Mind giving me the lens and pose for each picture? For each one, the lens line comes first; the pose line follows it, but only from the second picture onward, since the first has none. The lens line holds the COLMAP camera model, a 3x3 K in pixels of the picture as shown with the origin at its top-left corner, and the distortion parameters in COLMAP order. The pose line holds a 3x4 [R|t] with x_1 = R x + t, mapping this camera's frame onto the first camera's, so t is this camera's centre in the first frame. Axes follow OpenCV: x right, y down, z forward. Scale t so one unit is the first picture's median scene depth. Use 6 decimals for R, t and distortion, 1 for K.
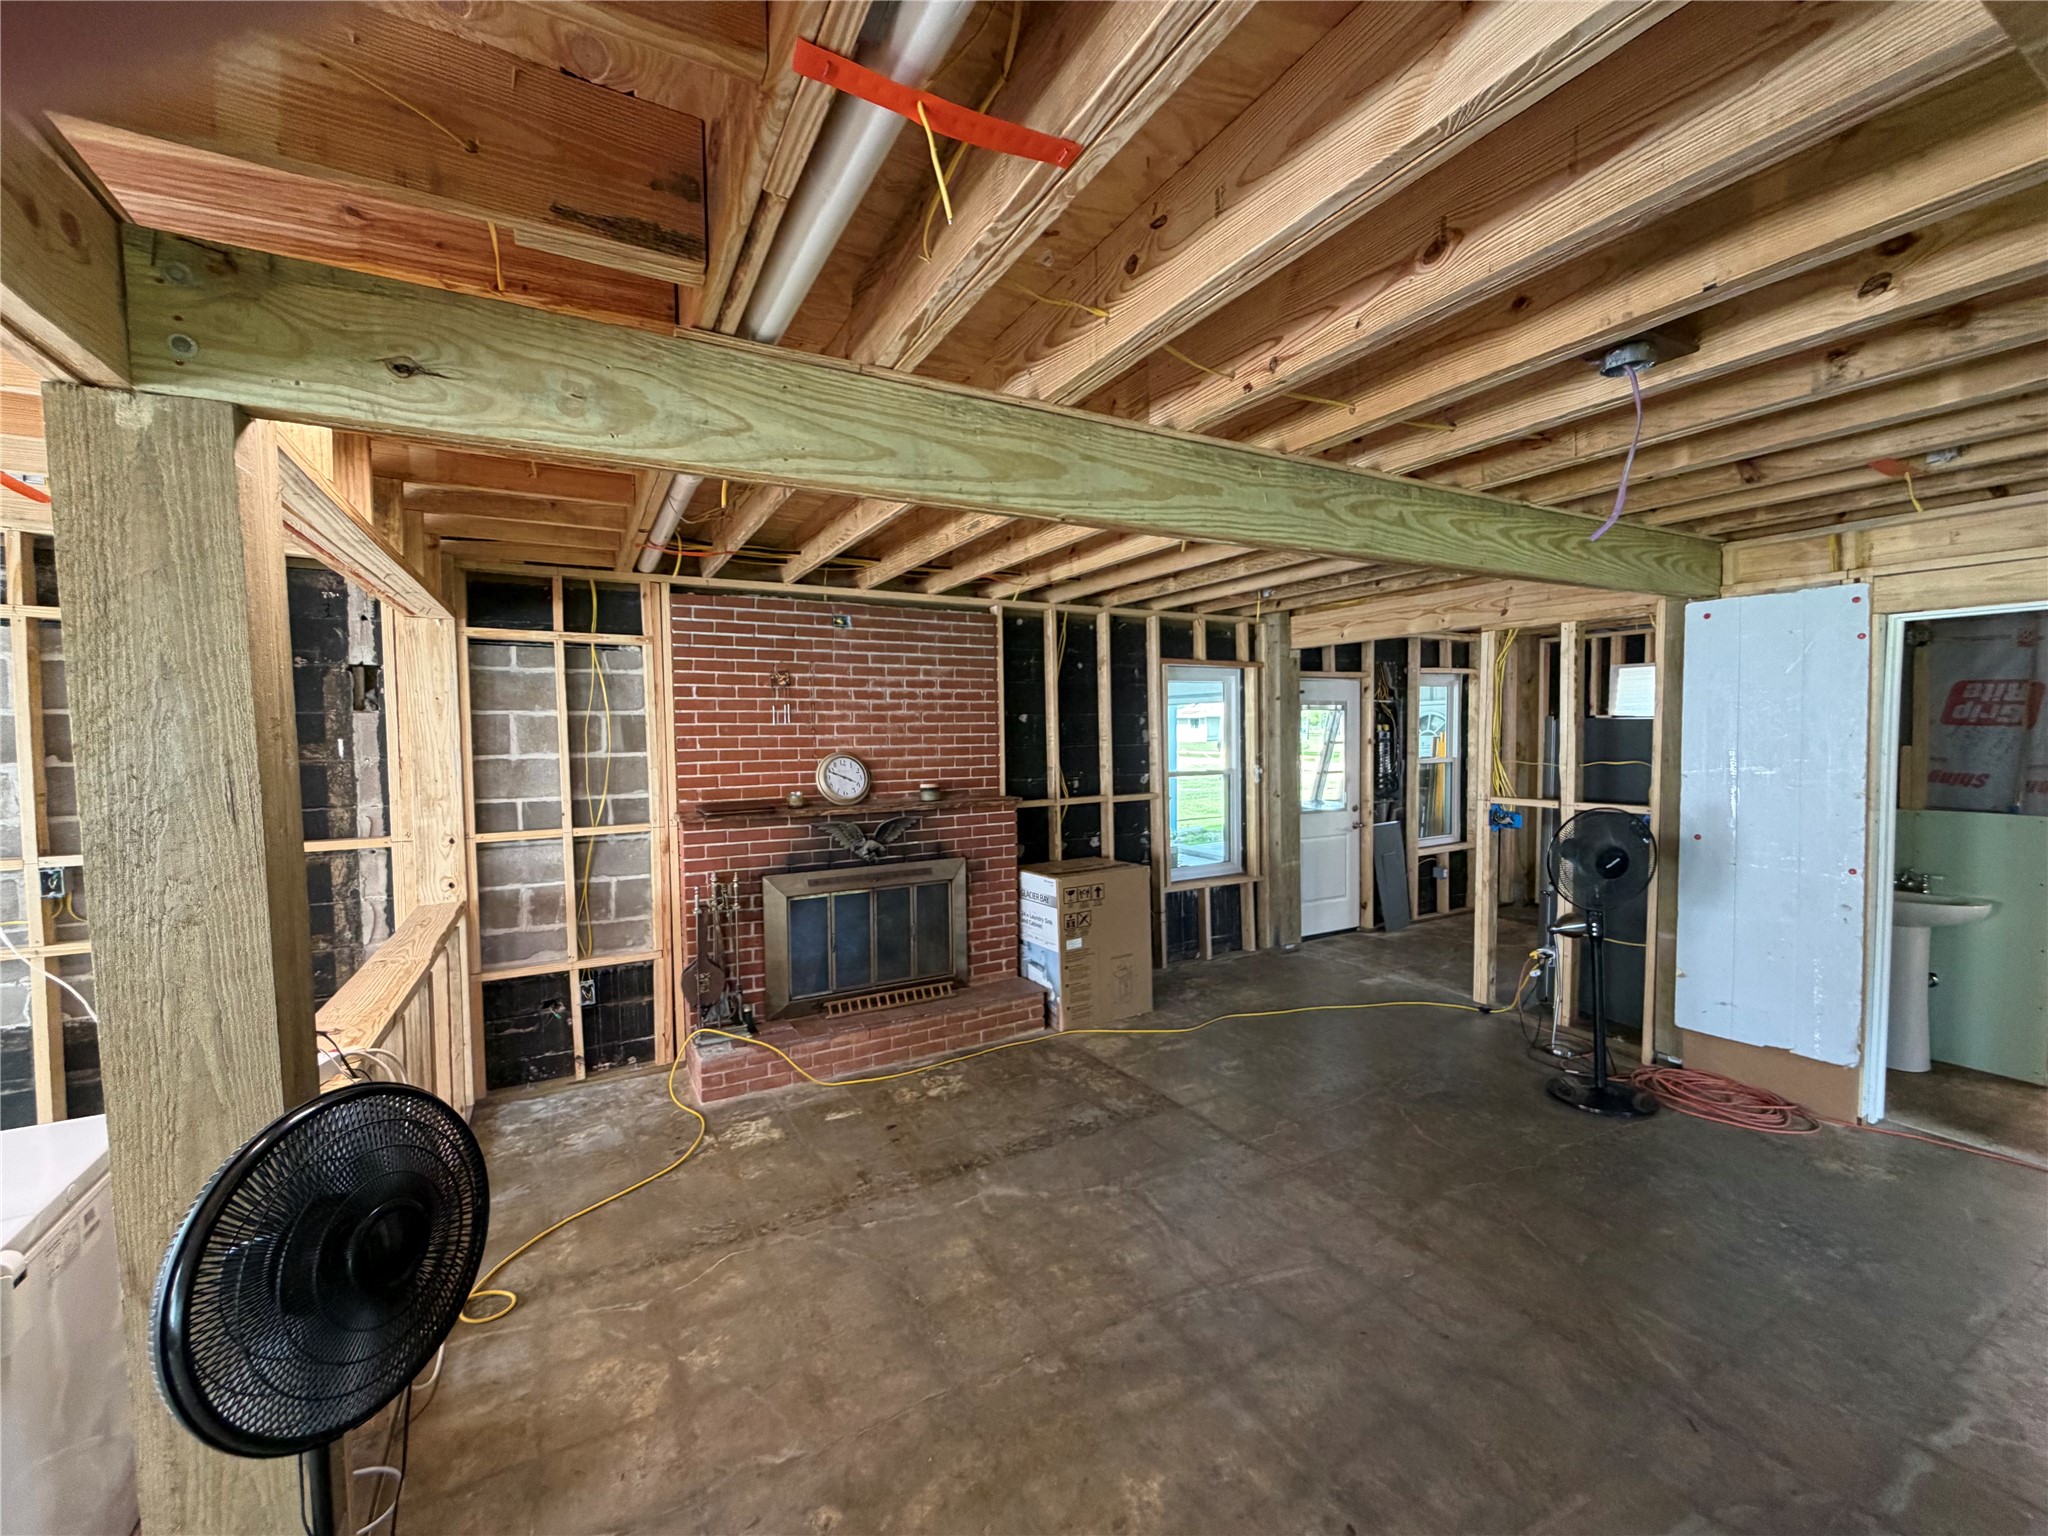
lens RADIAL K [[828.1, 0, 1030.8], [0, 828.1, 759.9], [0, 0, 1]] dist [0.001257, -0.000174]
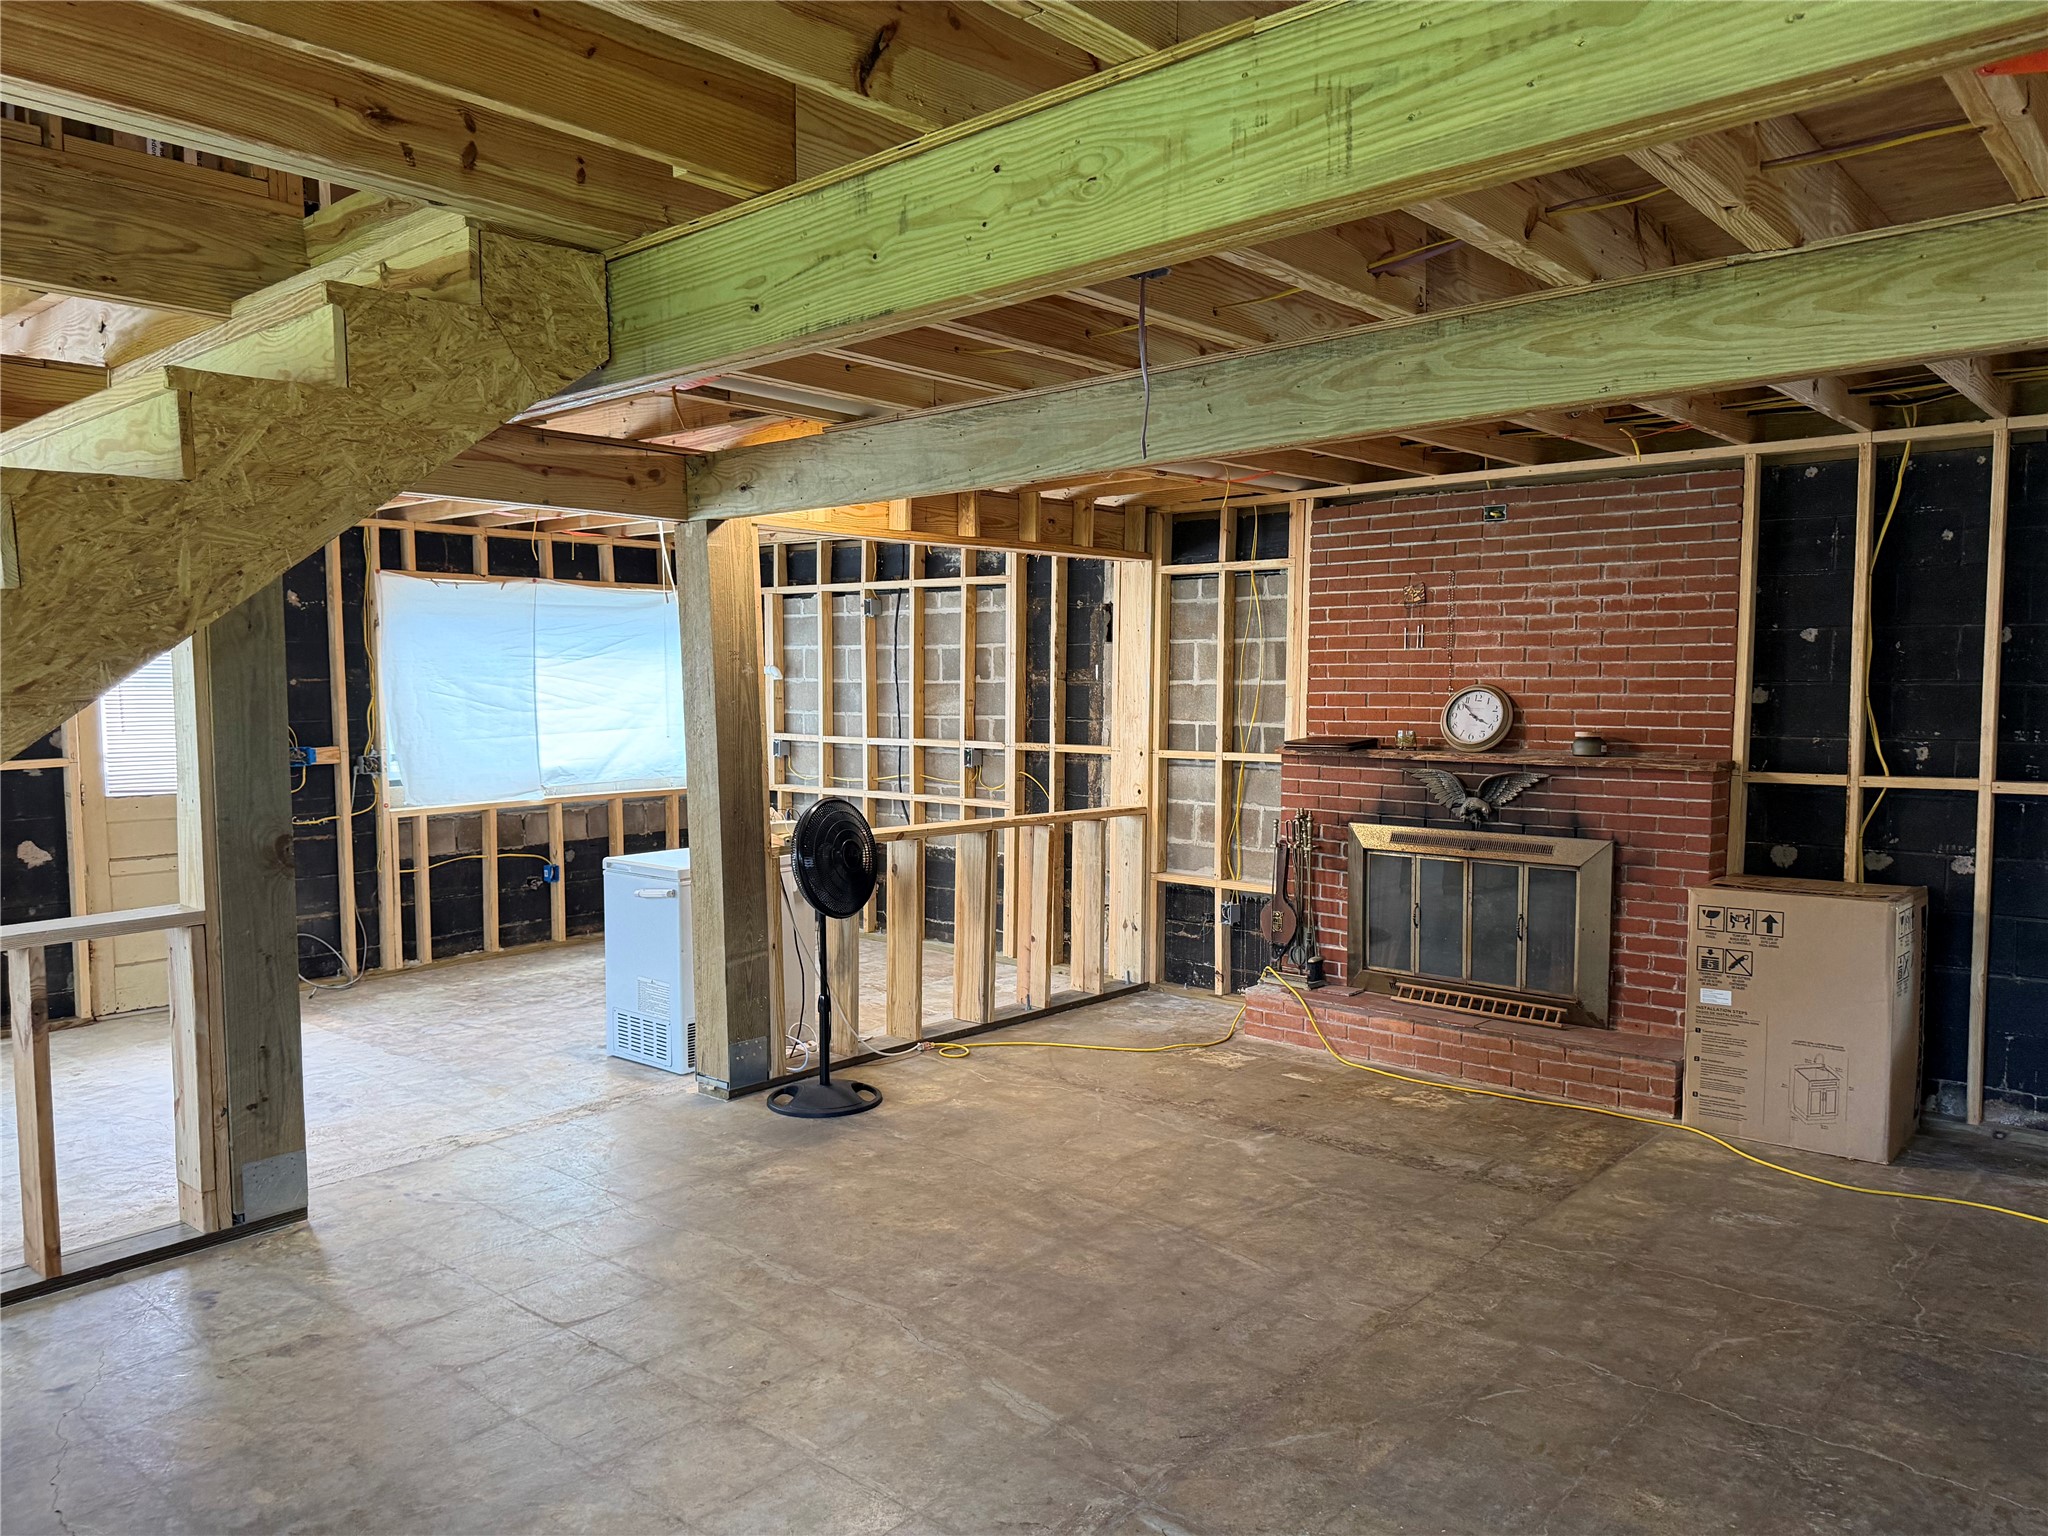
lens RADIAL K [[1413.3, 0, 946.5], [0, 1413.3, 774.0], [0, 0, 1]] dist [0.000976, -0.002093]
pose [[0.295137, 0.074813, -0.952522, 1.022134], [-0.032833, 0.997135, 0.068144, 0.000700], [0.954891, 0.011162, 0.296747, 0.145526]]
